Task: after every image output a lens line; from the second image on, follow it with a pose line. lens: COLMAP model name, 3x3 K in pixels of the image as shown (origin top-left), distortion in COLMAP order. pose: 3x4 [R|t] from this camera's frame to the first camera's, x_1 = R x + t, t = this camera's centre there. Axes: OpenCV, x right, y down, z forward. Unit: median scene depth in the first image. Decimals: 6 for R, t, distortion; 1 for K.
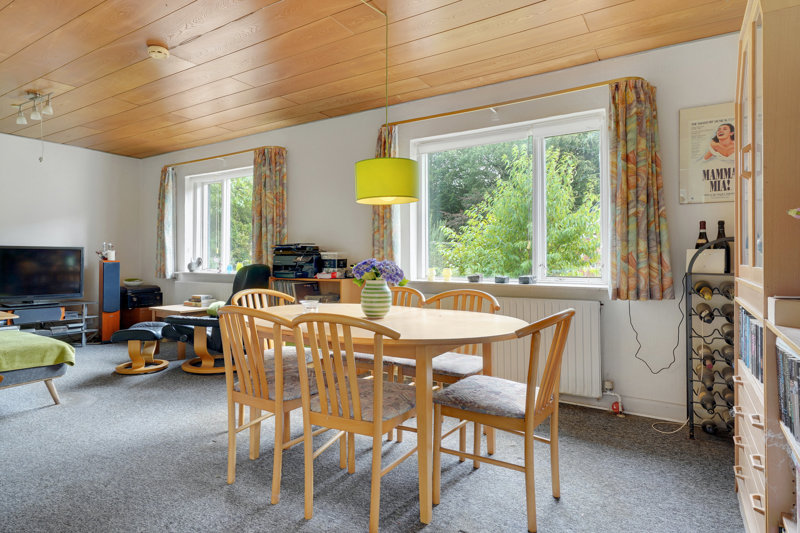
lens RADIAL K [[454.4, 0, 399.9], [0, 454.4, 255.0], [0, 0, 1]] dist [0.000306, 0.000429]
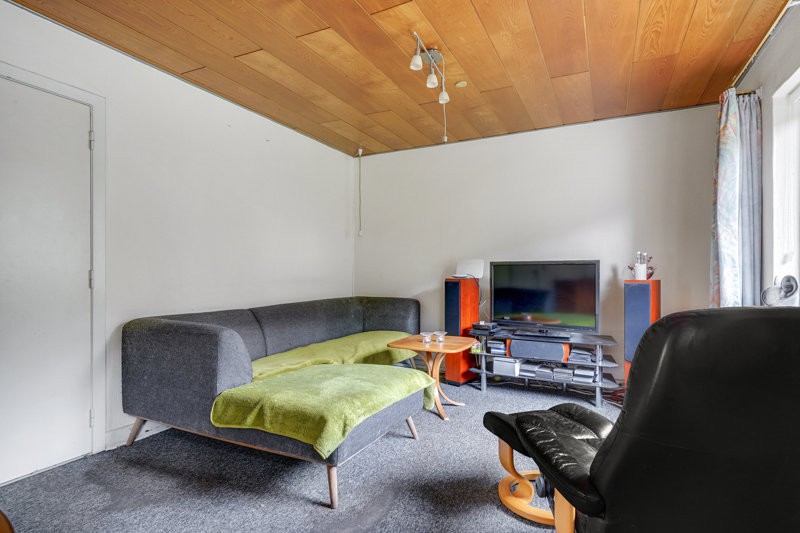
lens RADIAL K [[418.8, 0, 399.5], [0, 418.8, 274.9], [0, 0, 1]] dist [-0.000726, -0.000070]
pose [[0.100583, 0.001582, -0.994927, -0.117530], [0.007527, 0.999969, 0.002351, 0.001371], [0.994900, -0.007725, 0.100568, 0.737531]]
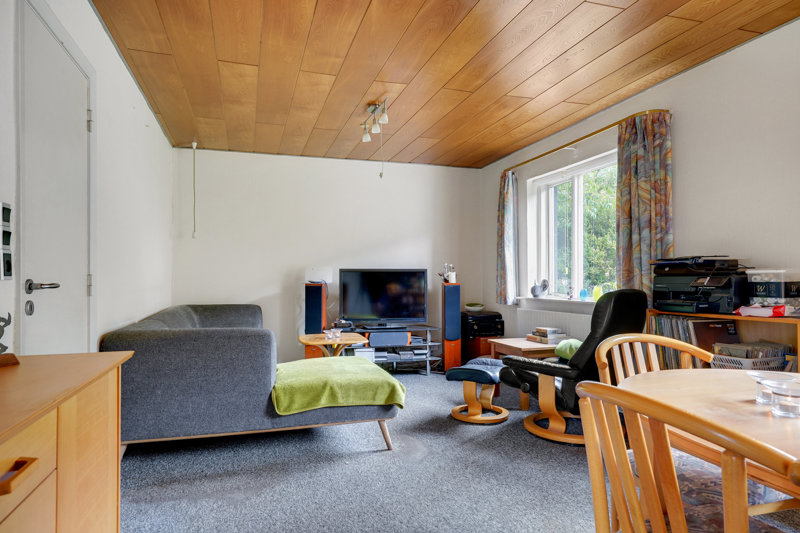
lens RADIAL K [[490.6, 0, 399.6], [0, 490.6, 275.2], [0, 0, 1]] dist [0.001088, -0.000586]
pose [[0.761257, -0.009945, -0.648374, -0.094726], [0.008933, 0.999948, -0.004849, -0.000049], [0.648388, -0.002101, 0.761307, 0.220714]]
